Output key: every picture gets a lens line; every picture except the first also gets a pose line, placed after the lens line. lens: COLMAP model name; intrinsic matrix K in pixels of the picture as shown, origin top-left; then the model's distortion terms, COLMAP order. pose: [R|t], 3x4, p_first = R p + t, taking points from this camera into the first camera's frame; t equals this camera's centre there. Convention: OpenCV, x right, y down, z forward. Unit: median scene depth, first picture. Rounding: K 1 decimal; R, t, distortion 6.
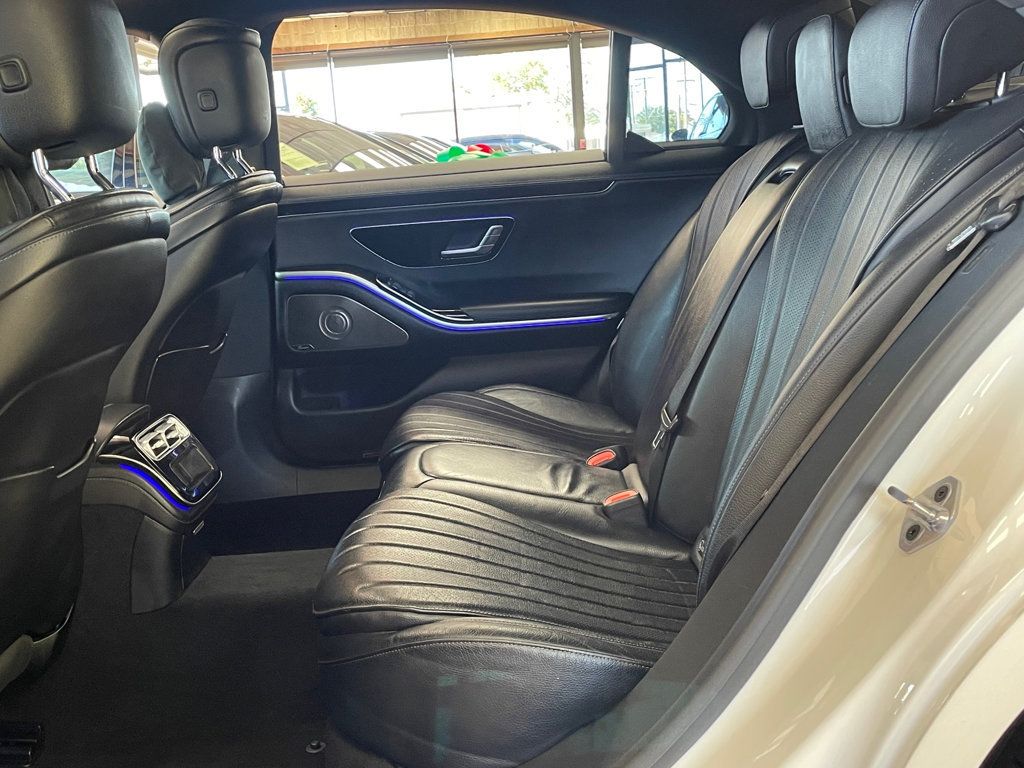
lens RADIAL K [[1134.6, 0, 512.0], [0, 1134.6, 384.0], [0, 0, 1]] dist [0.002514, 0.036503]
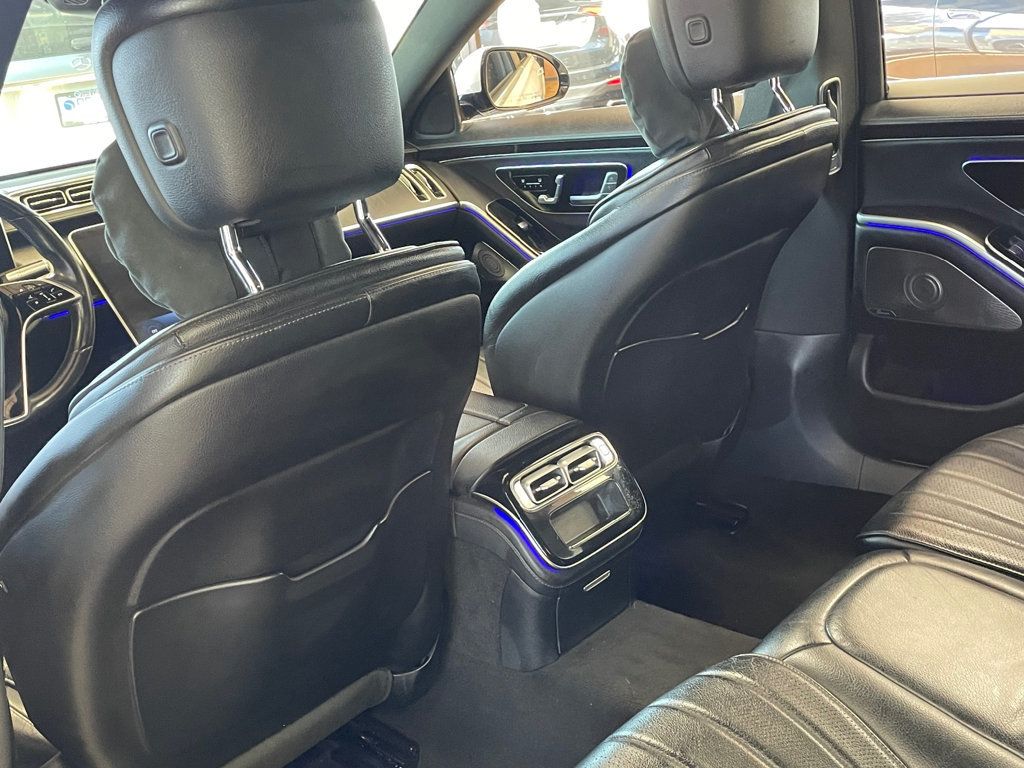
lens RADIAL K [[1134.6, 0, 512.0], [0, 1134.6, 384.0], [0, 0, 1]] dist [0.002514, 0.036503]
pose [[0.742666, 0.196179, -0.640283, 0.165703], [-0.063761, 0.972499, 0.224011, -0.177831], [0.666620, -0.125540, 0.734750, 0.324085]]
